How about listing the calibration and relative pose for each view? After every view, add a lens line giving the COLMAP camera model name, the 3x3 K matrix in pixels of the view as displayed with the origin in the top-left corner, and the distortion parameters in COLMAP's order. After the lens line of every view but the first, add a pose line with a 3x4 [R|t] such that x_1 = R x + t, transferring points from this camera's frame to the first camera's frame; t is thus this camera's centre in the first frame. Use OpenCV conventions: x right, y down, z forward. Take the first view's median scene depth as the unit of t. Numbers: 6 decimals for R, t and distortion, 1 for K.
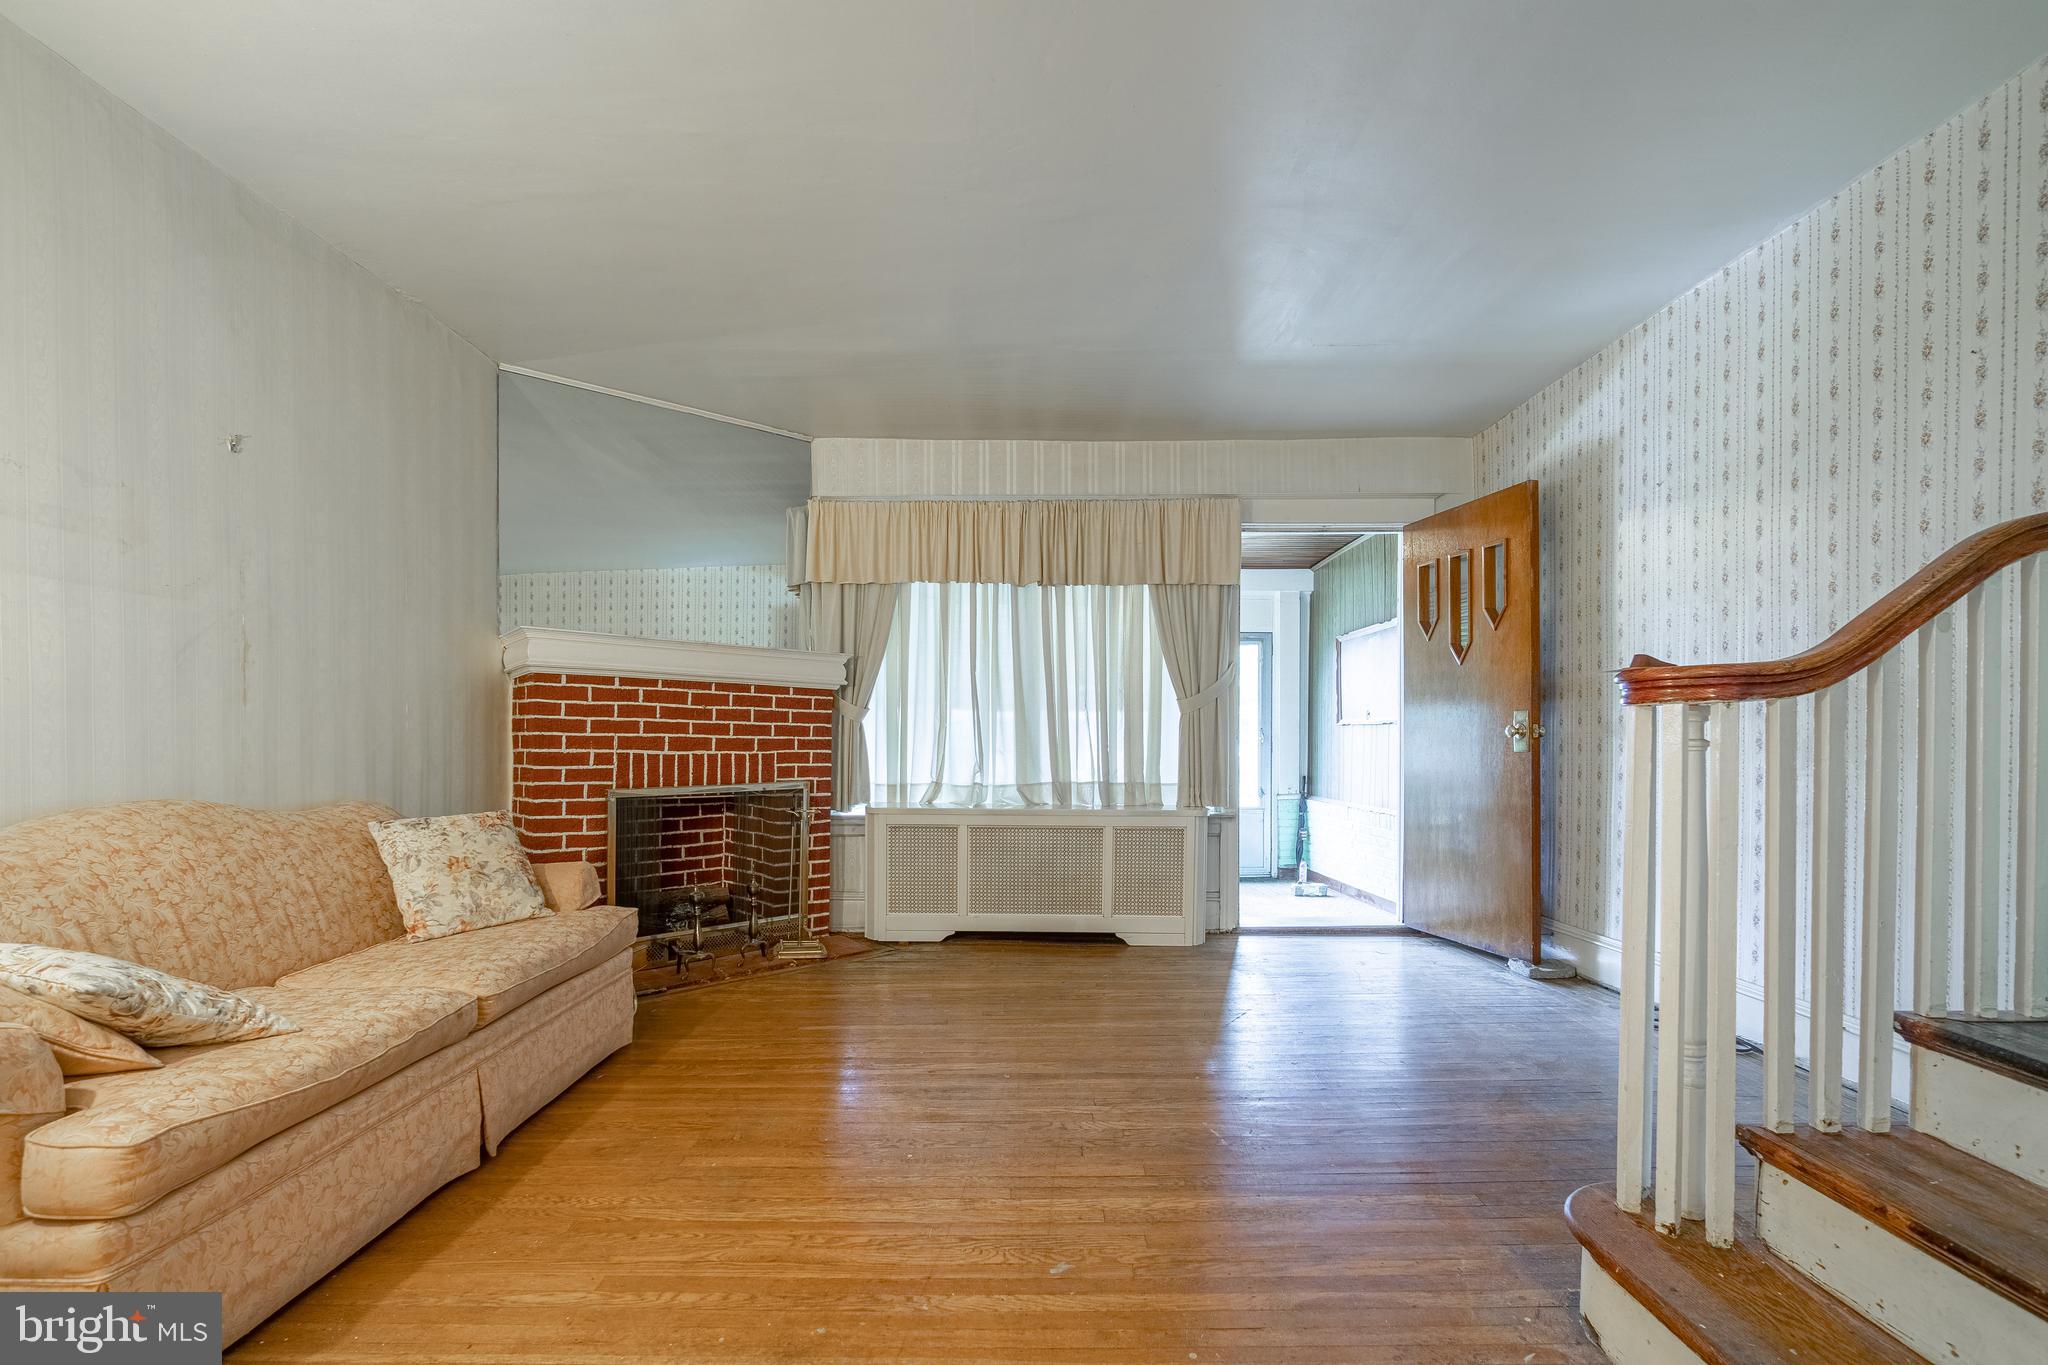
lens RADIAL K [[957.4, 0, 1023.9], [0, 957.4, 754.6], [0, 0, 1]] dist [0.002553, 0.000545]
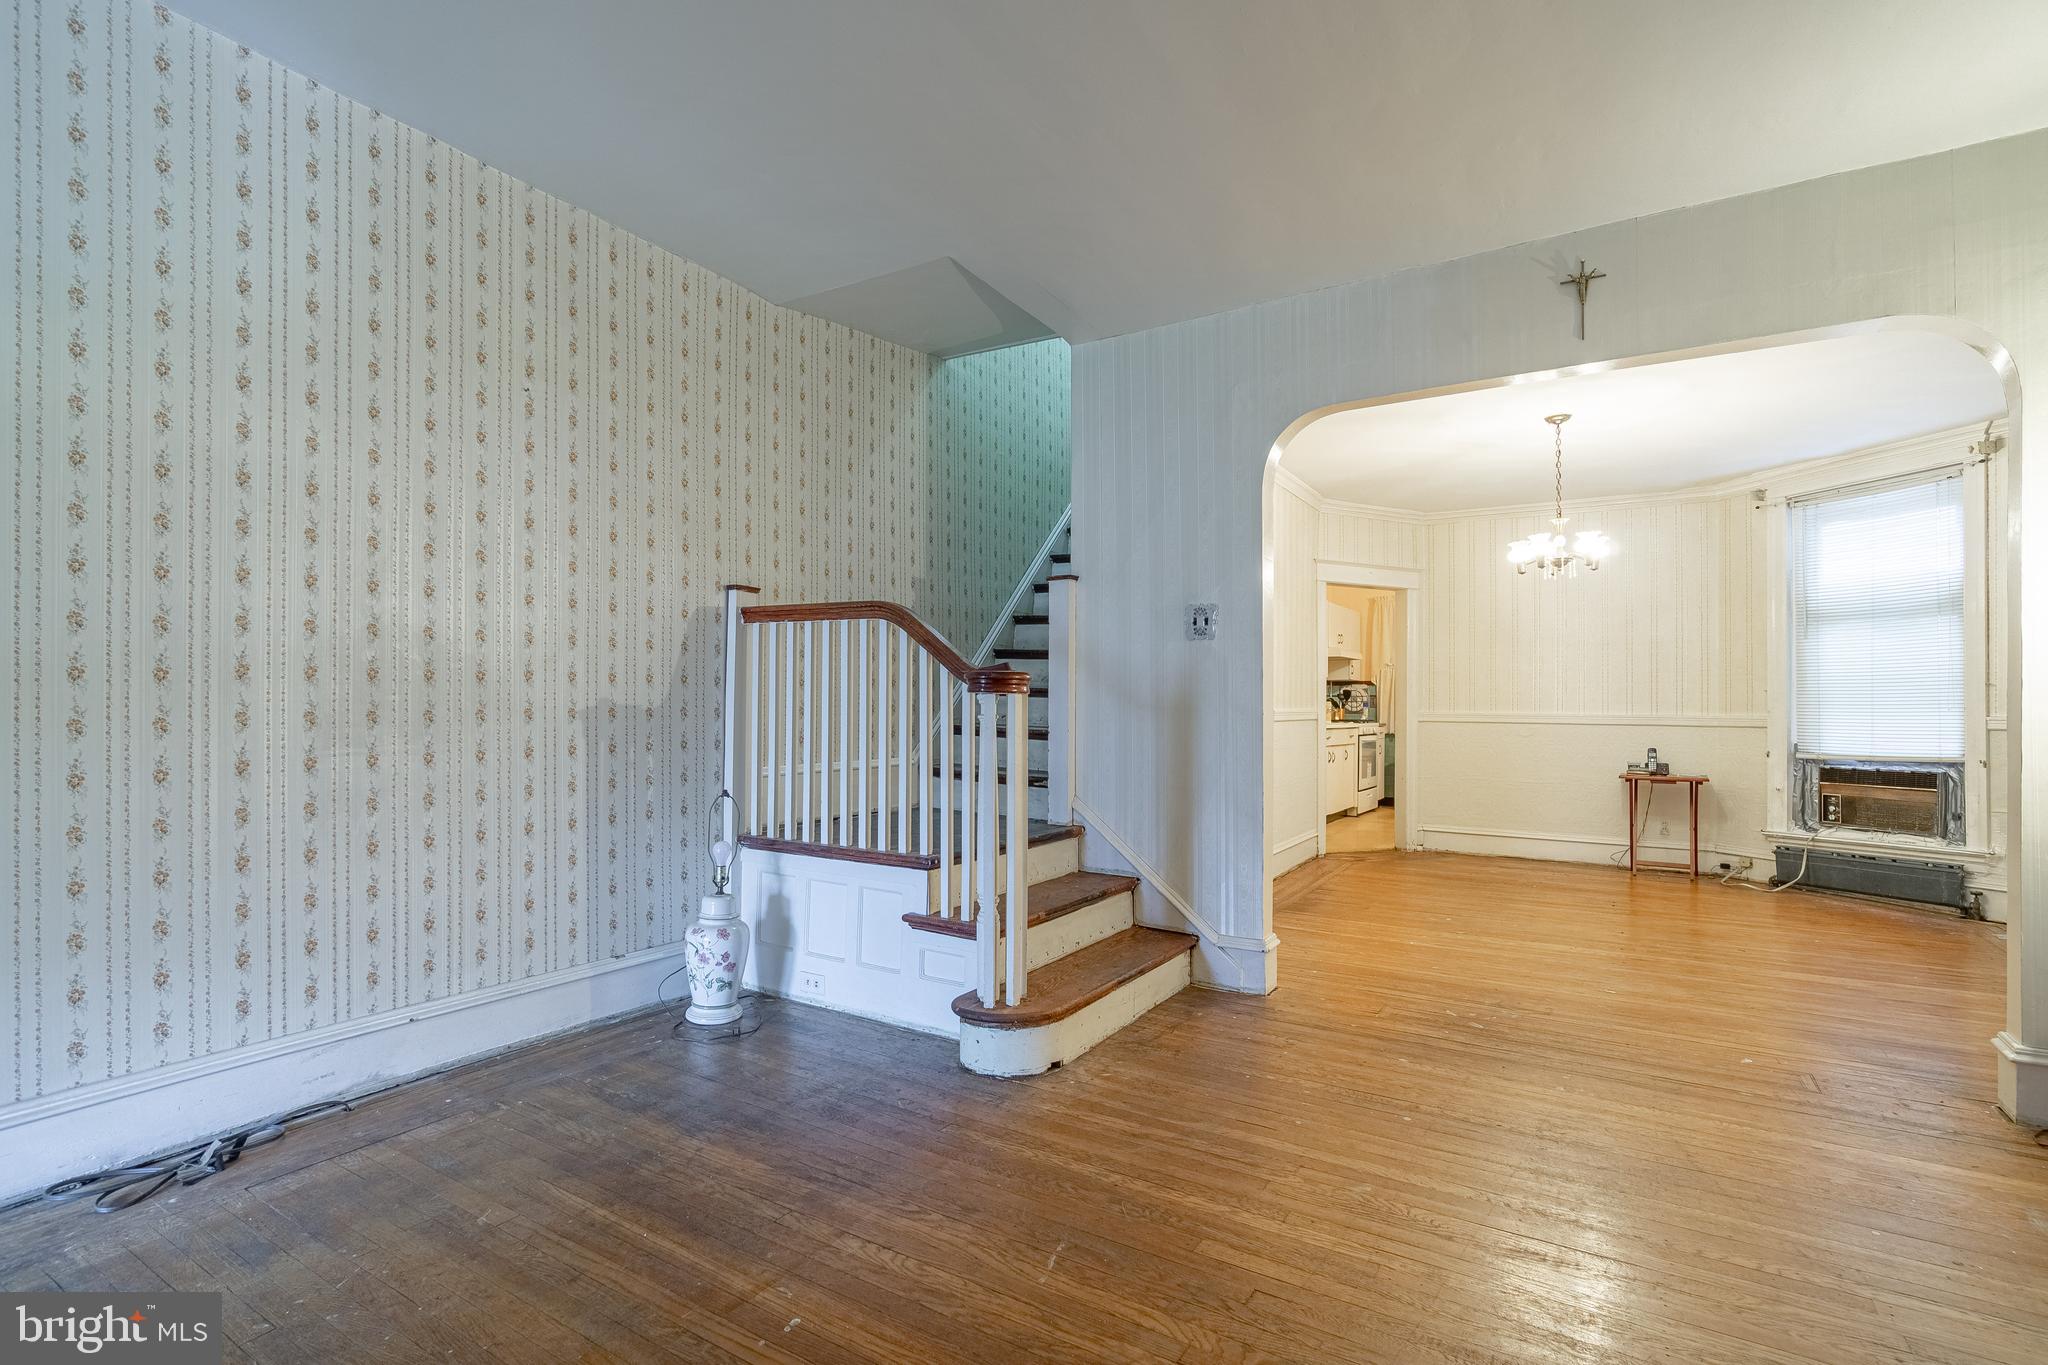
lens RADIAL K [[960.0, 0, 1030.2], [0, 960.0, 697.9], [0, 0, 1]] dist [-0.008634, 0.005900]
pose [[-0.851820, -0.000622, 0.523834, -0.089551], [0.003314, 0.999973, 0.006576, -0.020292], [-0.523824, 0.007337, -0.851795, 0.873062]]
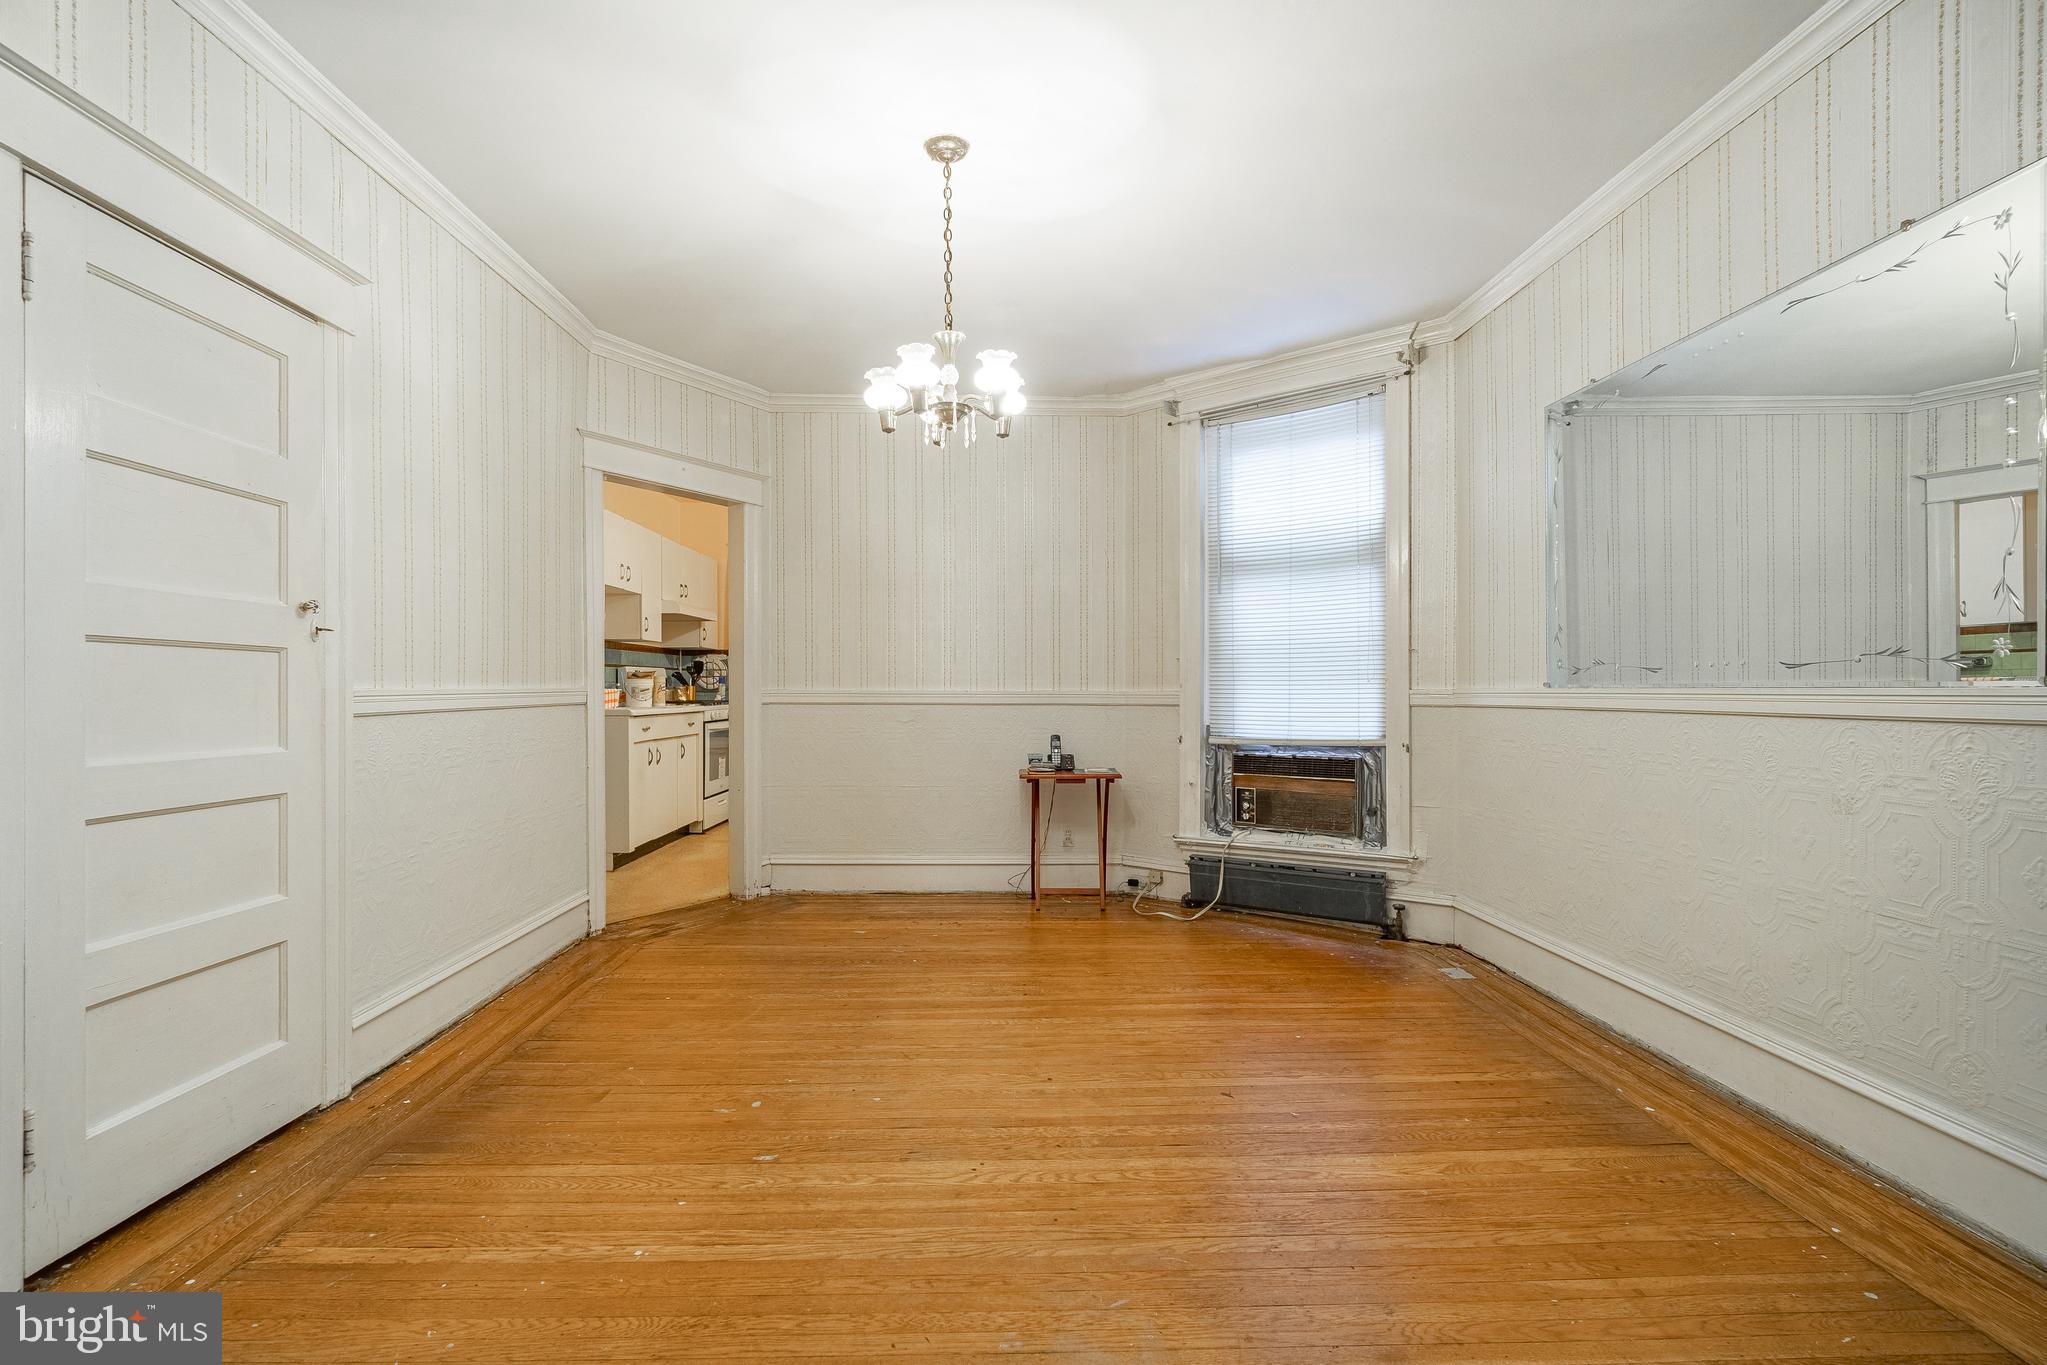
lens RADIAL K [[939.1, 0, 1009.5], [0, 939.1, 696.1], [0, 0, 1]] dist [-0.010774, 0.003456]
pose [[-0.999709, 0.000849, -0.024119, -0.055721], [0.000145, 0.999575, 0.029156, -0.007622], [0.024134, 0.029144, -0.999284, 0.238967]]
